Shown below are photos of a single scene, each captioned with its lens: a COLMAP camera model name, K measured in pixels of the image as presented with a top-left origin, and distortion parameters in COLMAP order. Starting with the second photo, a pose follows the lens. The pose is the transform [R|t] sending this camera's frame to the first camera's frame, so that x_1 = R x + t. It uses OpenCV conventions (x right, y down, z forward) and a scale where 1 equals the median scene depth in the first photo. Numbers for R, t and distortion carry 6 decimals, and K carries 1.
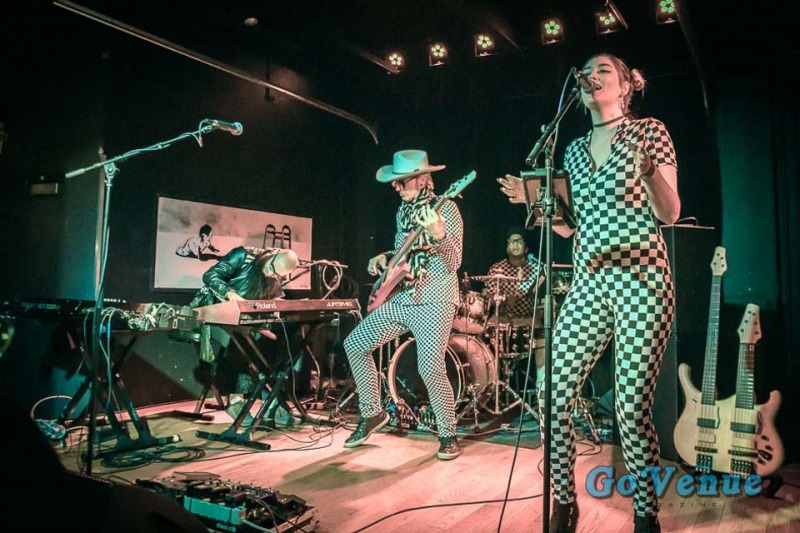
lens RADIAL K [[549.4, 0, 400.0], [0, 549.4, 266.5], [0, 0, 1]] dist [-0.003540, -0.000611]
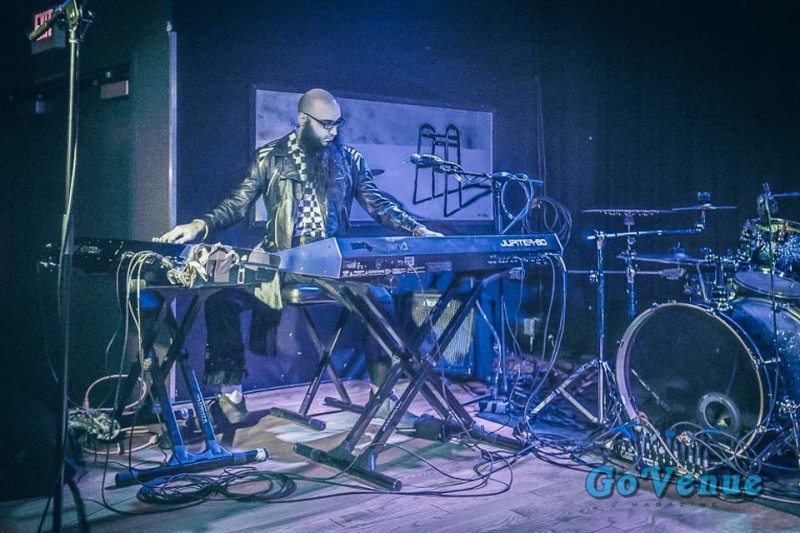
lens RADIAL K [[632.1, 0, 399.0], [0, 632.1, 206.5], [0, 0, 1]] dist [0.011663, 0.002202]
pose [[0.926753, -0.028143, -0.374616, 0.022355], [0.033260, 0.999421, 0.007200, 0.021040], [0.374196, -0.019132, 0.927152, 0.328672]]
